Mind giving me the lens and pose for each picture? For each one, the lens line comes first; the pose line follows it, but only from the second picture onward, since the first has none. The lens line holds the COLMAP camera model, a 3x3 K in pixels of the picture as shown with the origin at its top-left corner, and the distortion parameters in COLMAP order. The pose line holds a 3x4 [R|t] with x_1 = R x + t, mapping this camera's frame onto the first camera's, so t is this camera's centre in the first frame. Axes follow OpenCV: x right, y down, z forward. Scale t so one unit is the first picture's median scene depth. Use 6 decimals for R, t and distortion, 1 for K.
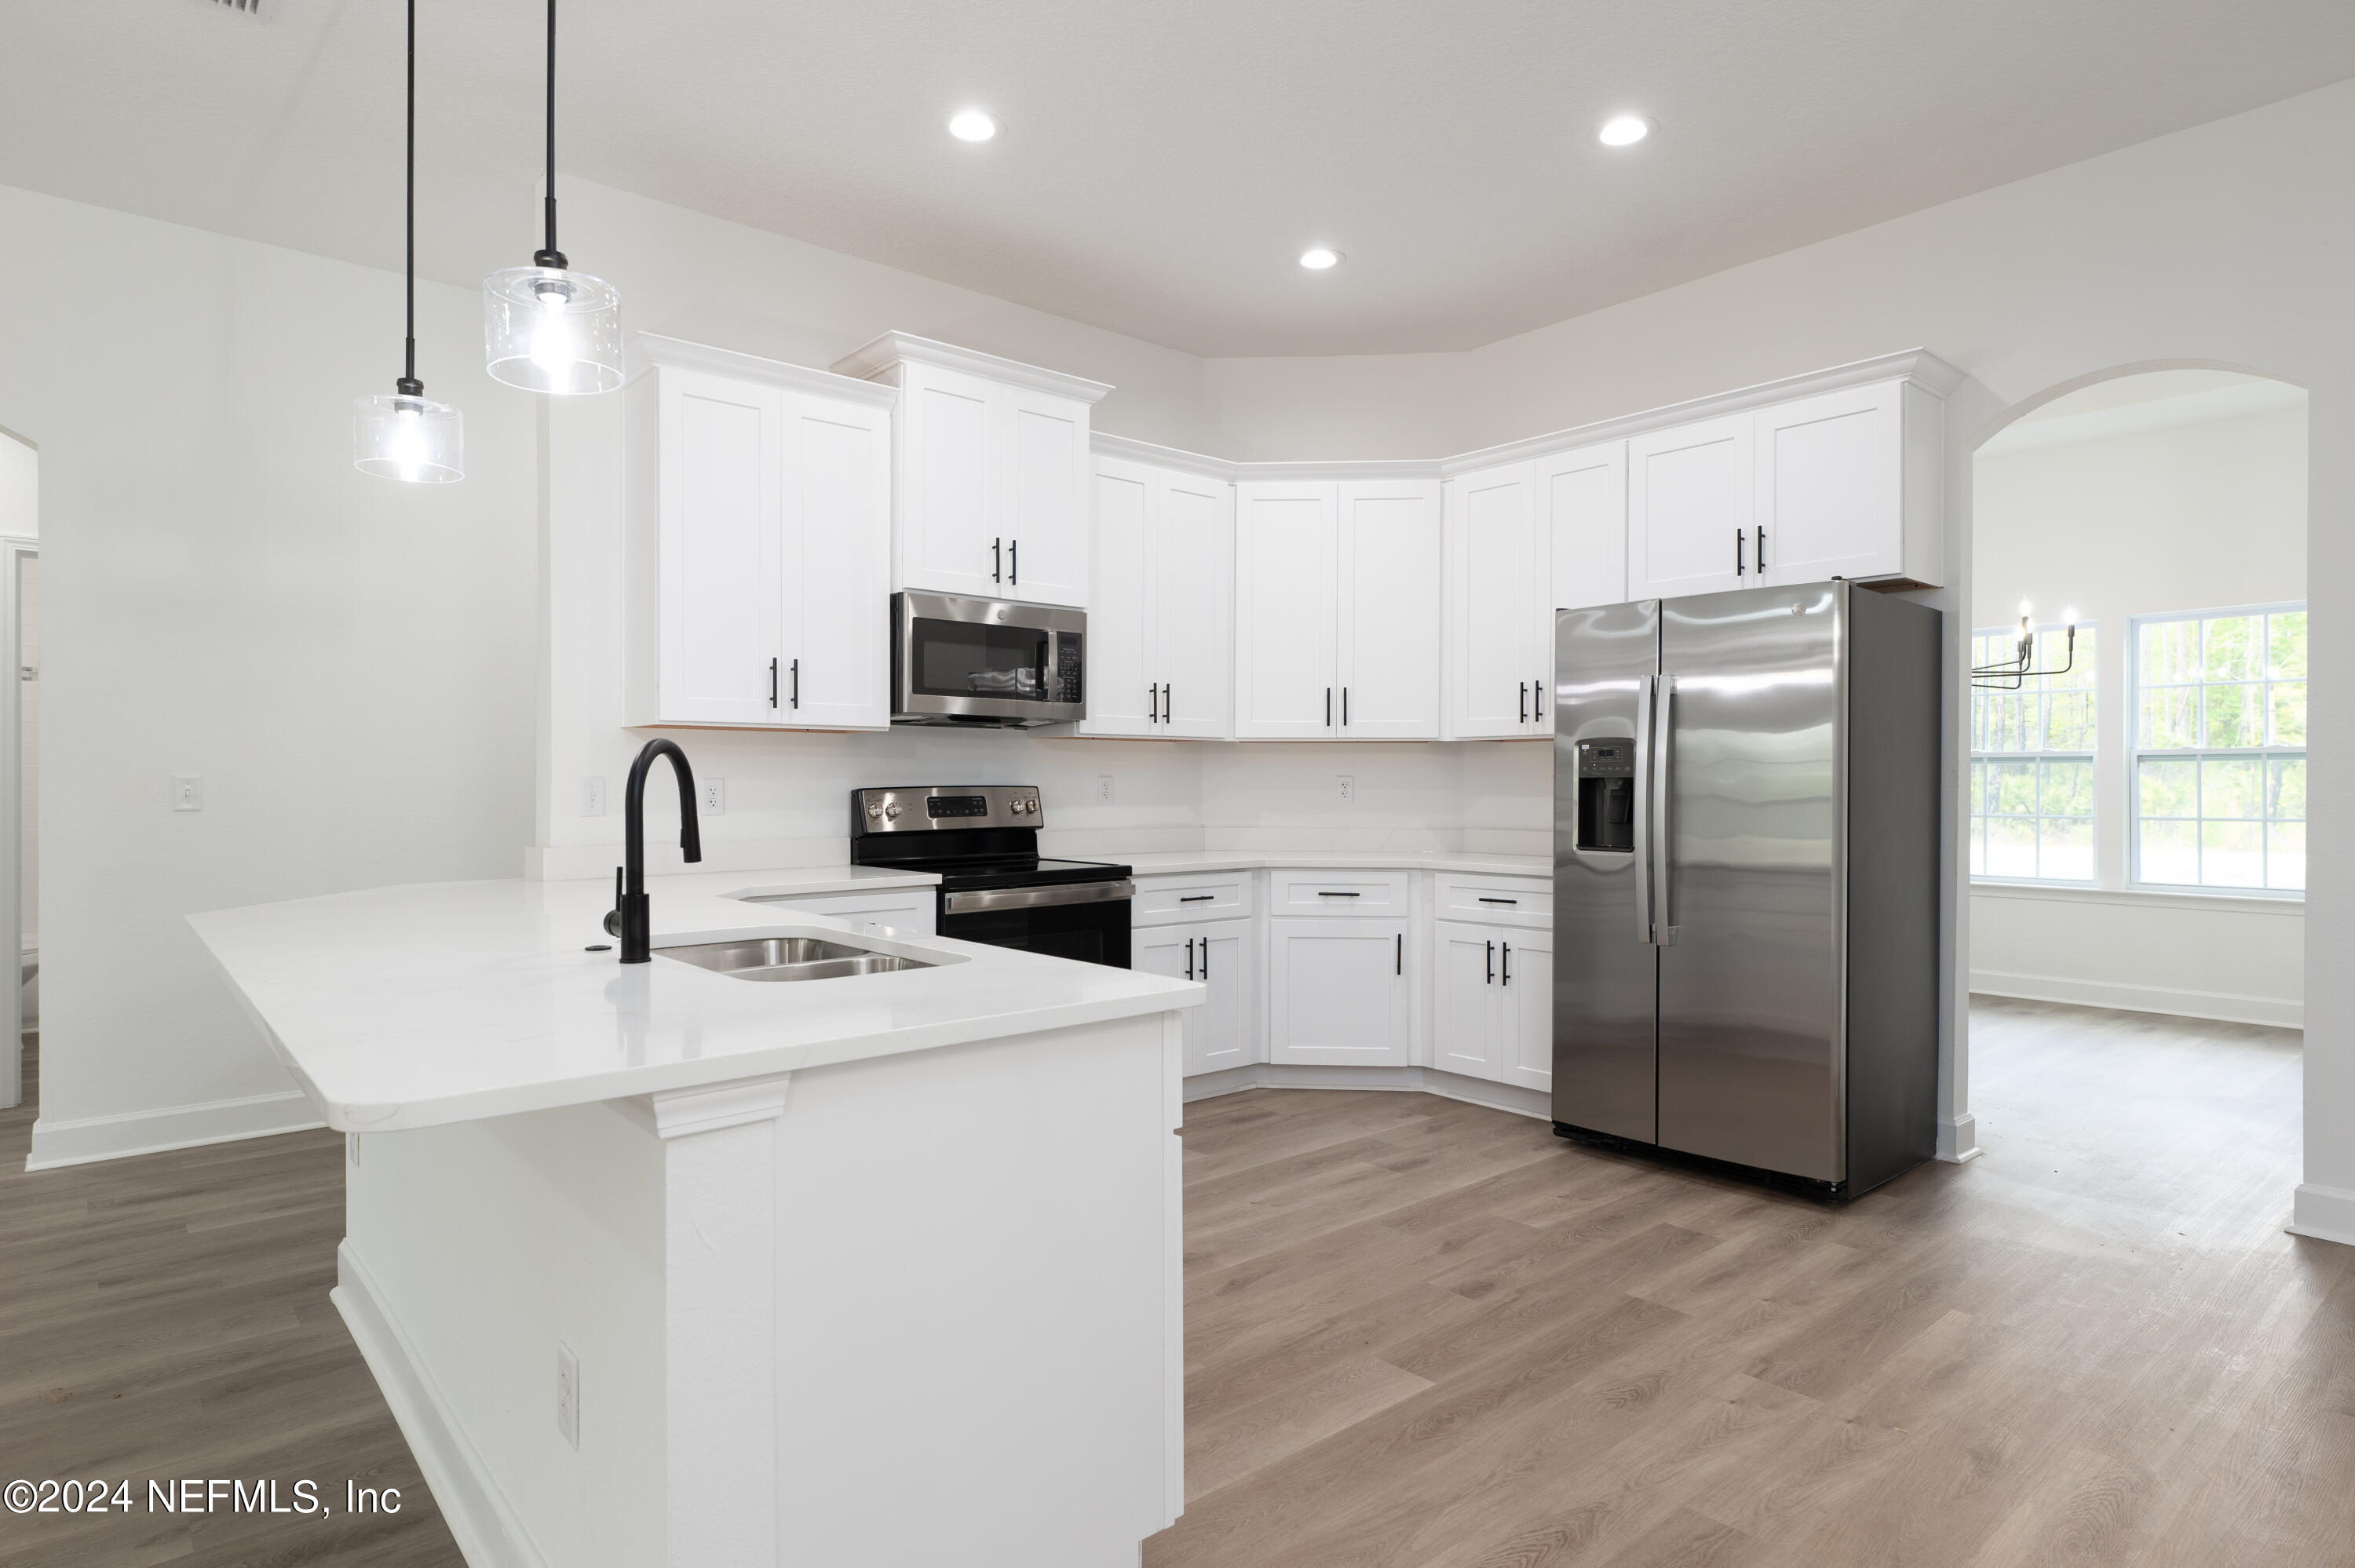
lens RADIAL K [[1277.0, 0, 1145.2], [0, 1277.0, 688.3], [0, 0, 1]] dist [-0.017134, 0.000689]
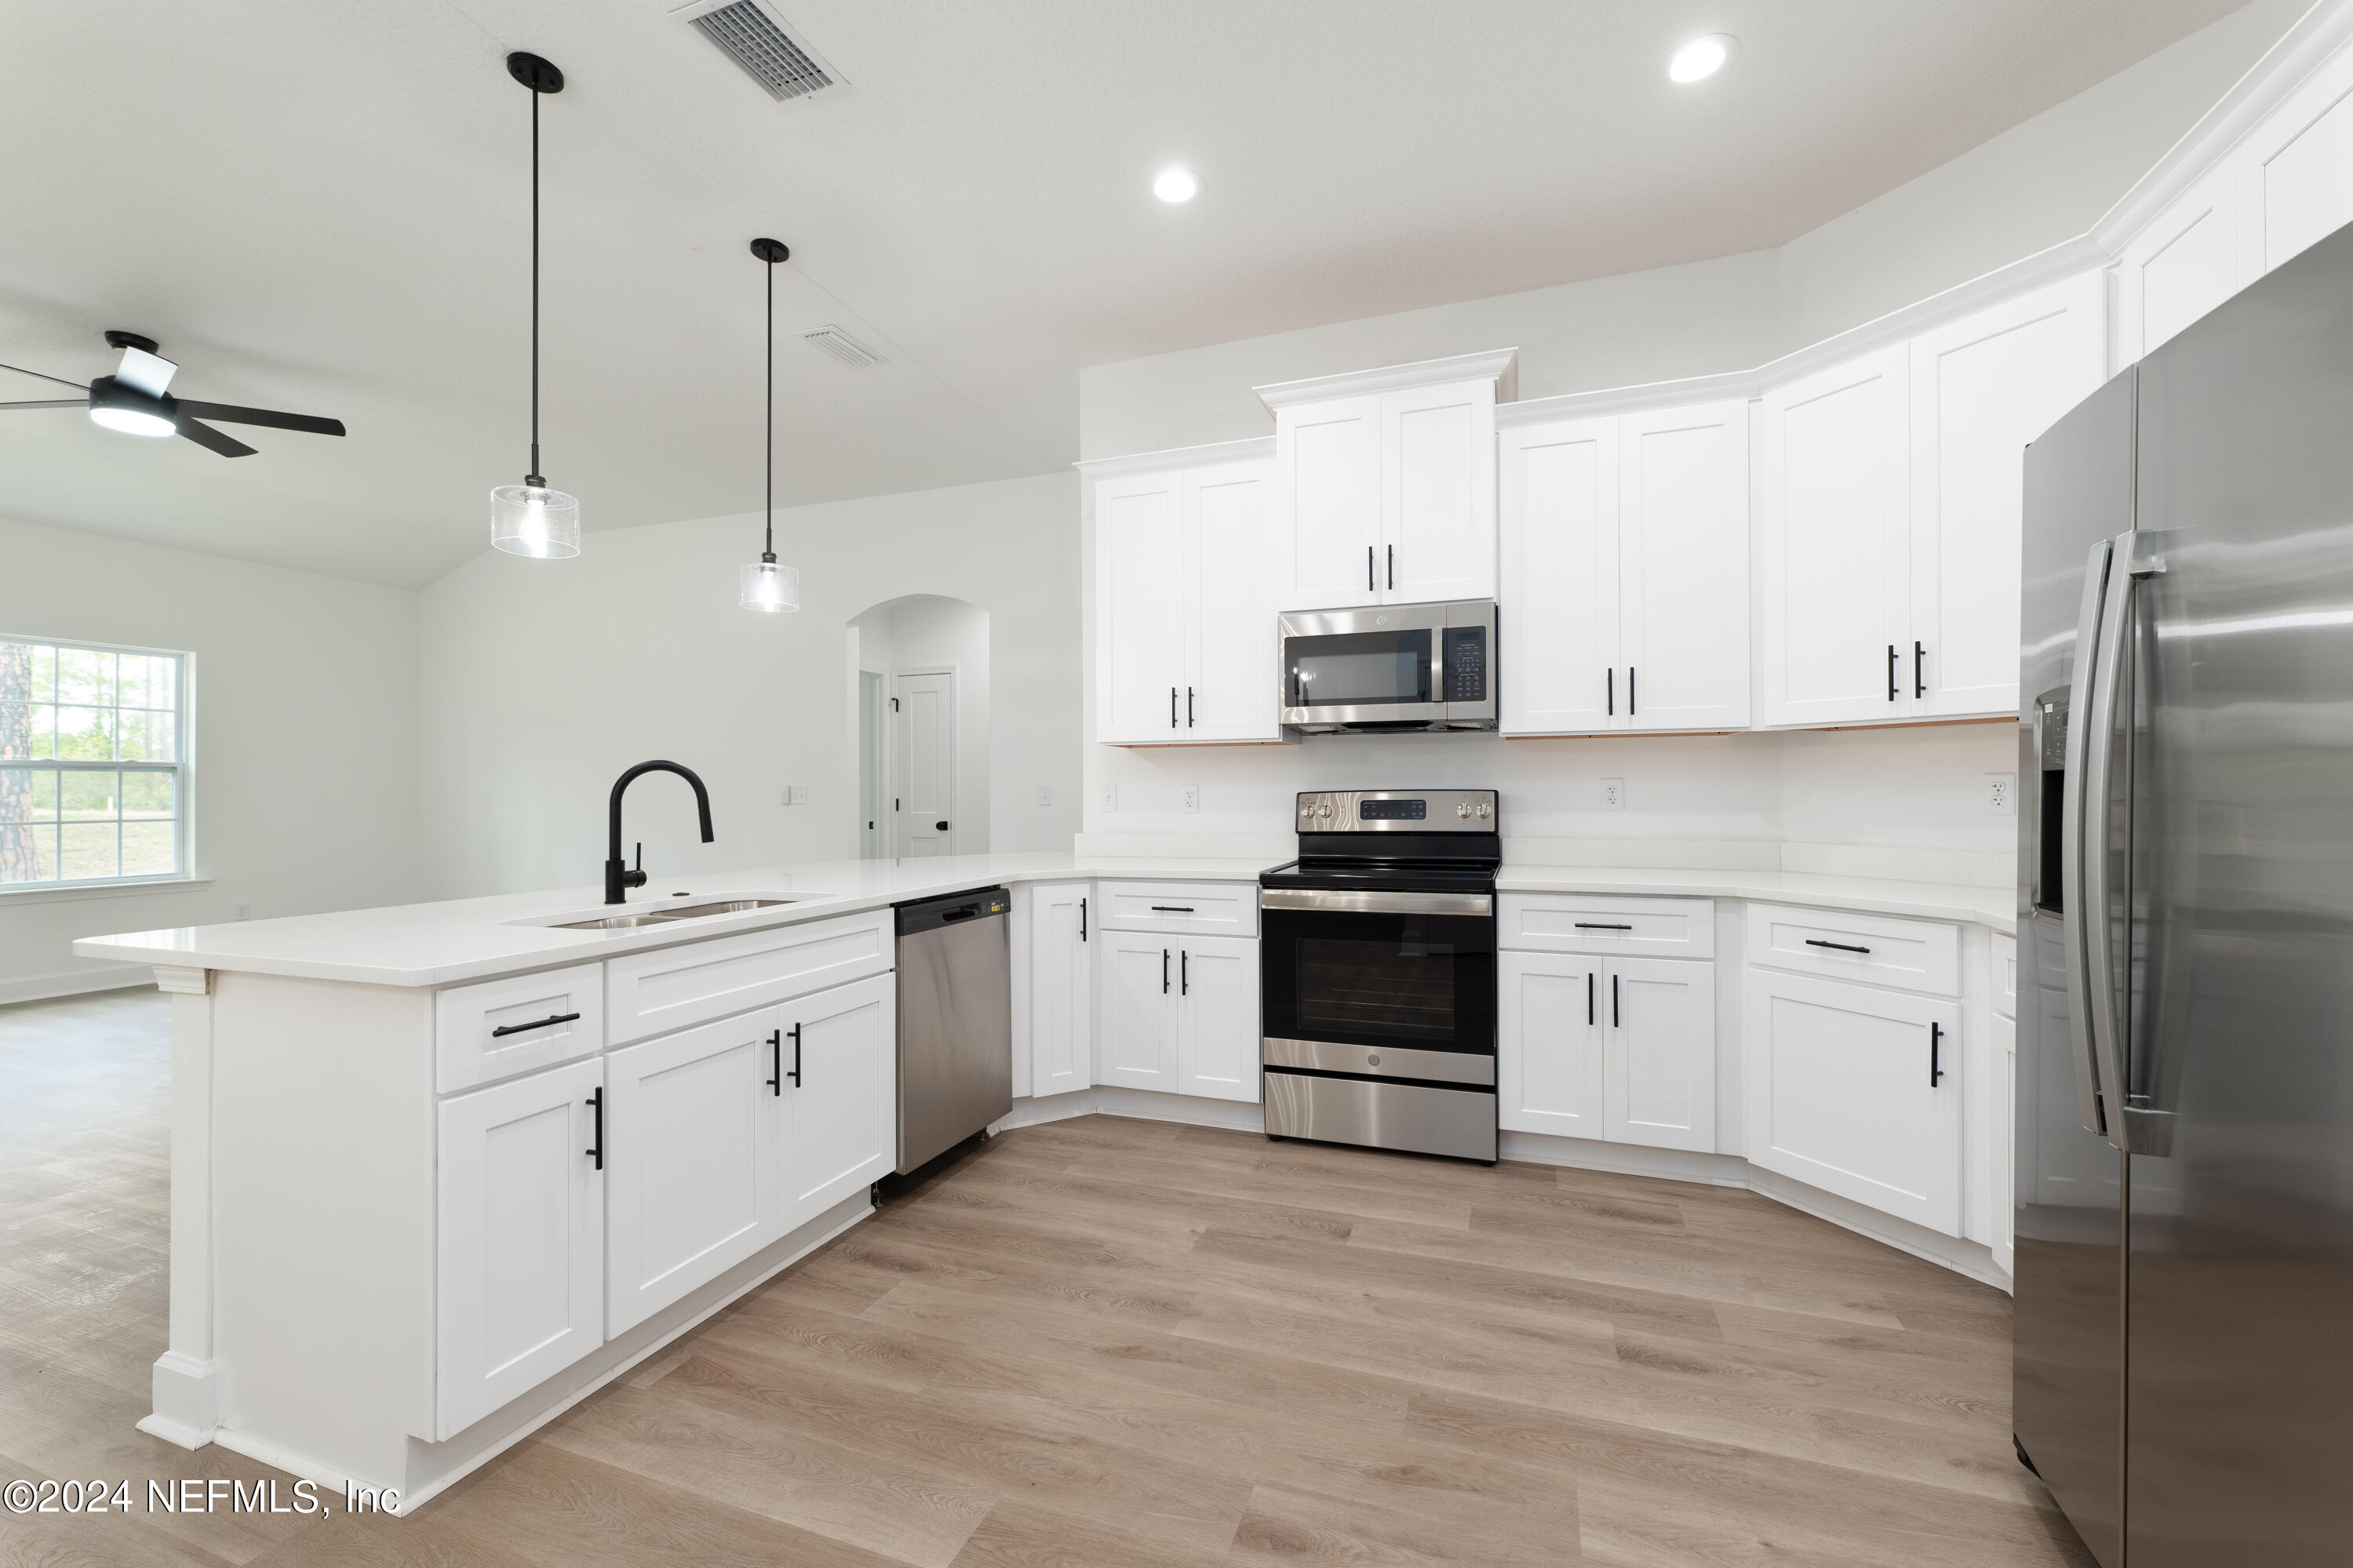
lens RADIAL K [[956.2, 0, 1168.1], [0, 956.2, 732.7], [0, 0, 1]] dist [0.001941, -0.000035]
pose [[0.500589, -0.051500, -0.864152, 0.442468], [0.070764, 0.997323, -0.018444, 0.031769], [0.862788, -0.051917, 0.502893, 0.455655]]
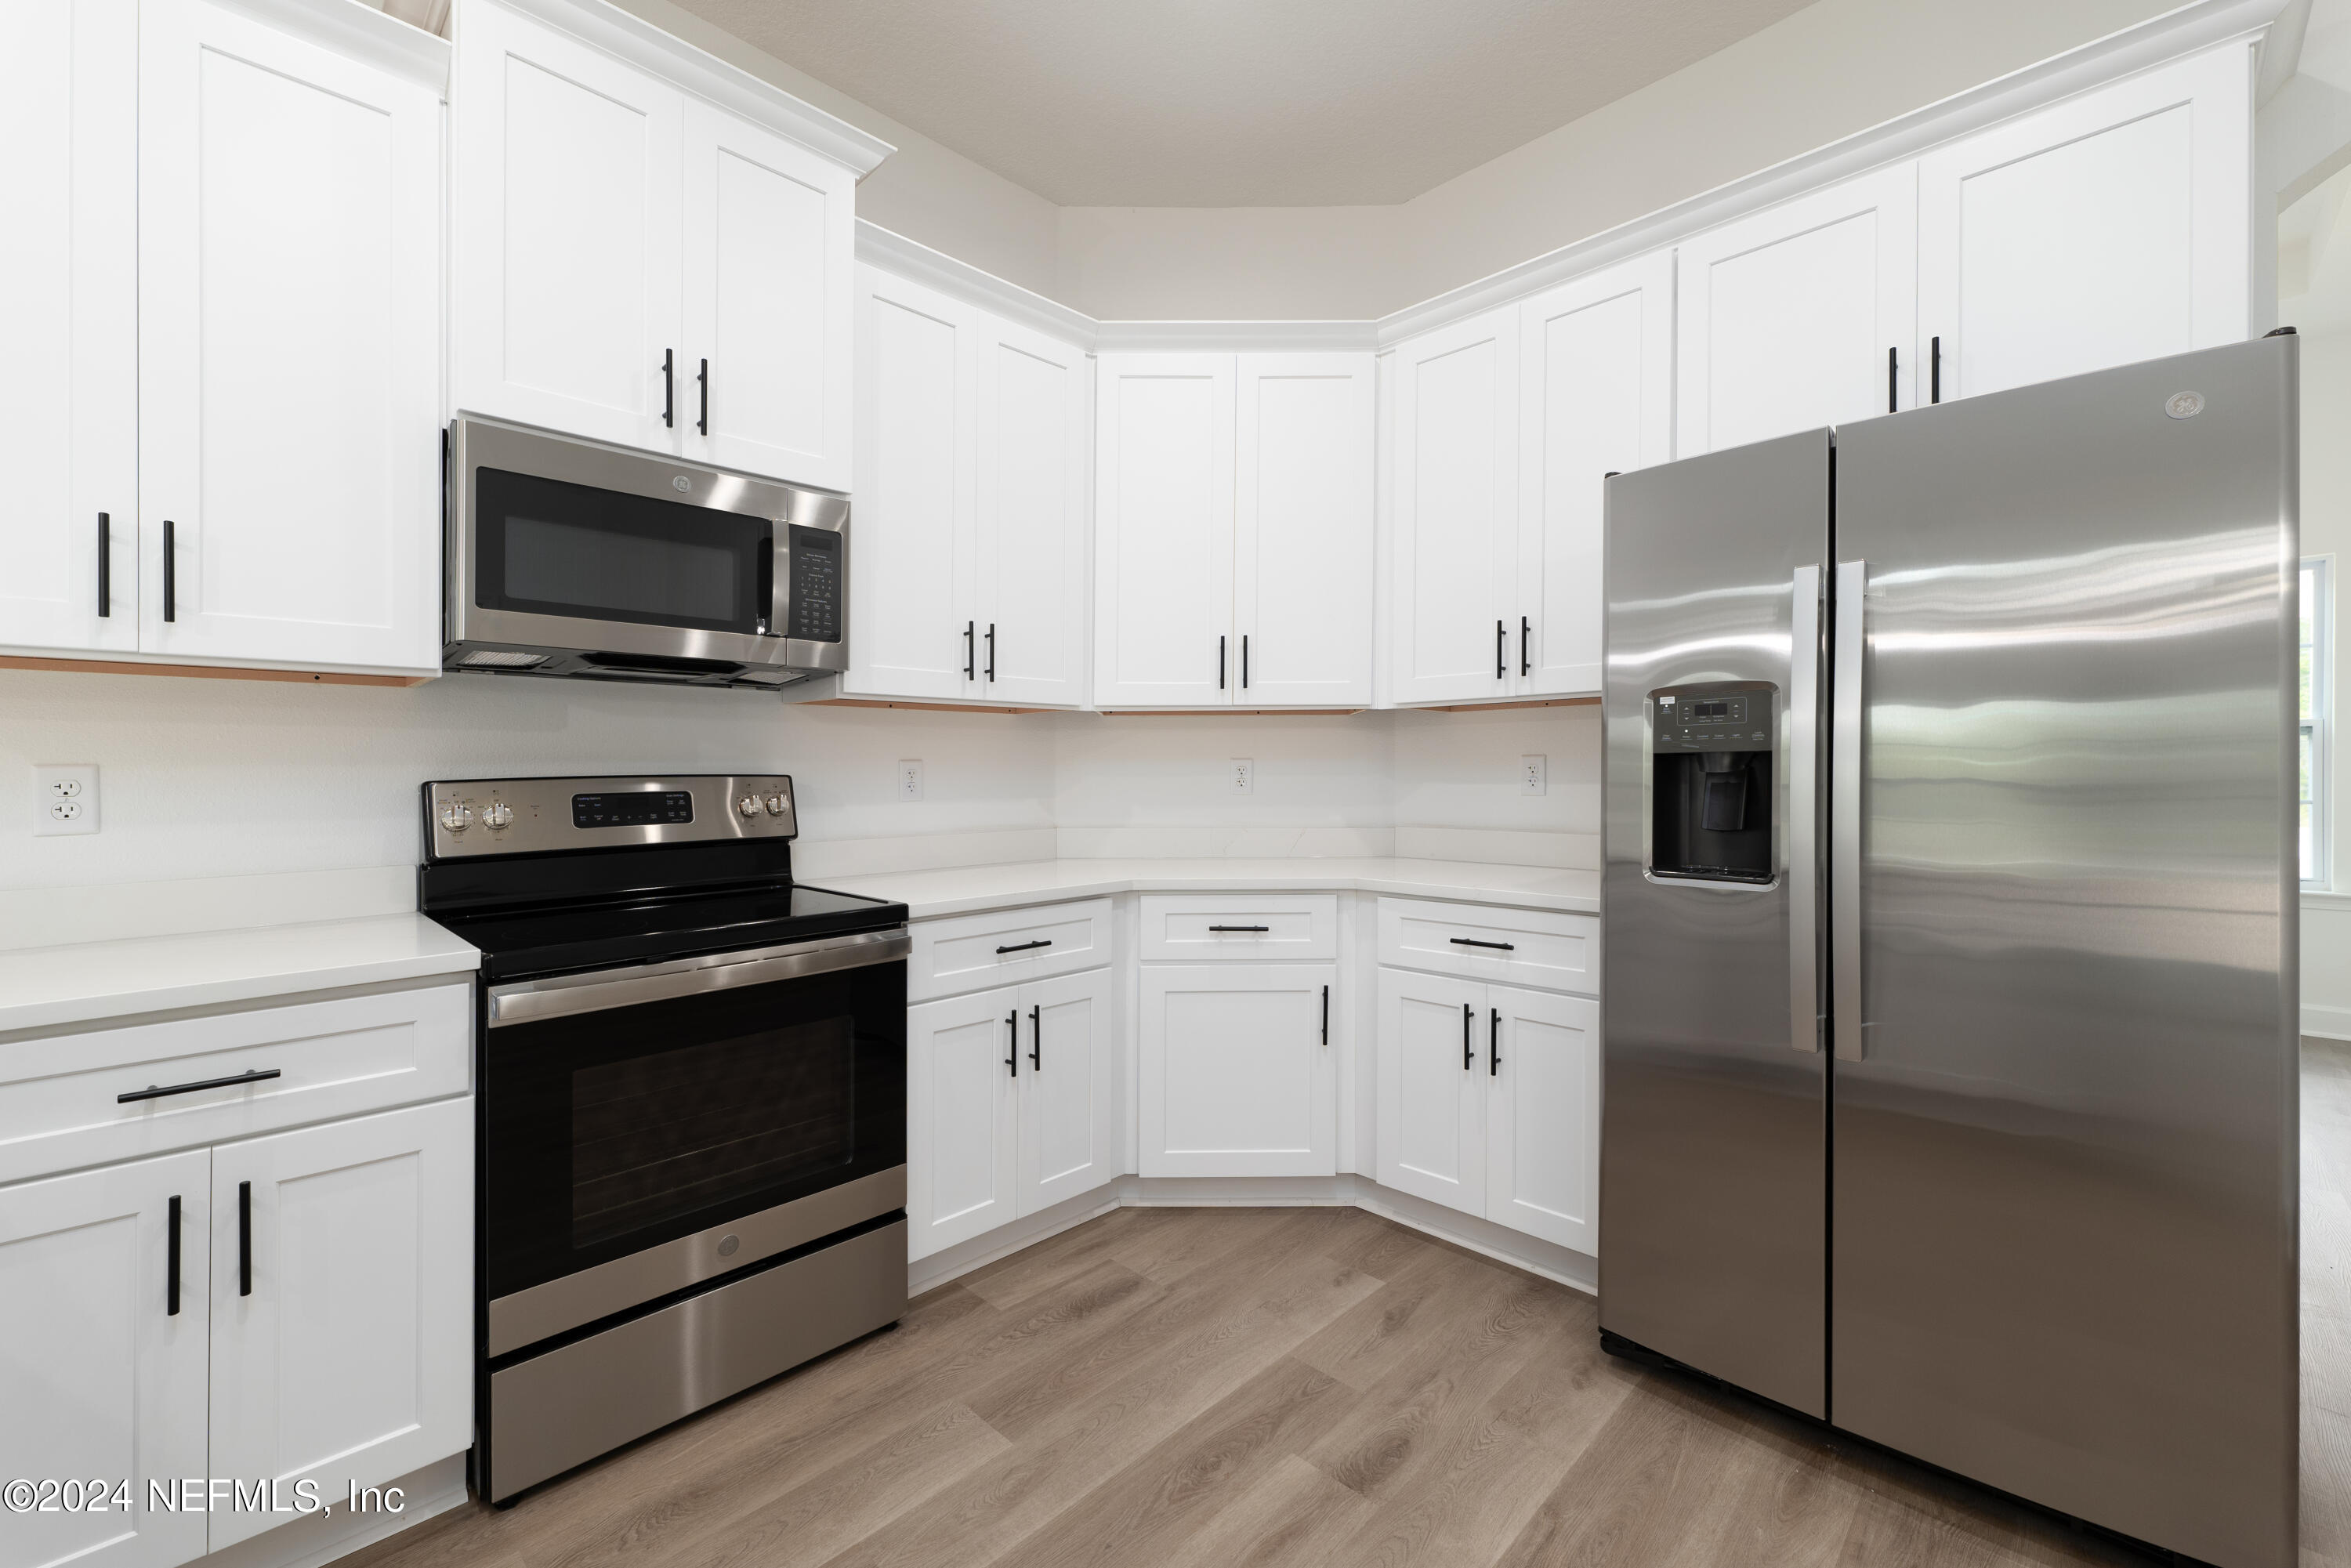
lens RADIAL K [[967.8, 0, 1160.6], [0, 967.8, 754.2], [0, 0, 1]] dist [0.002000, -0.000159]
pose [[0.995644, -0.005431, 0.093075, 0.064890], [0.000287, 0.998476, 0.055194, 0.040758], [-0.093233, -0.054927, 0.994128, 0.514230]]
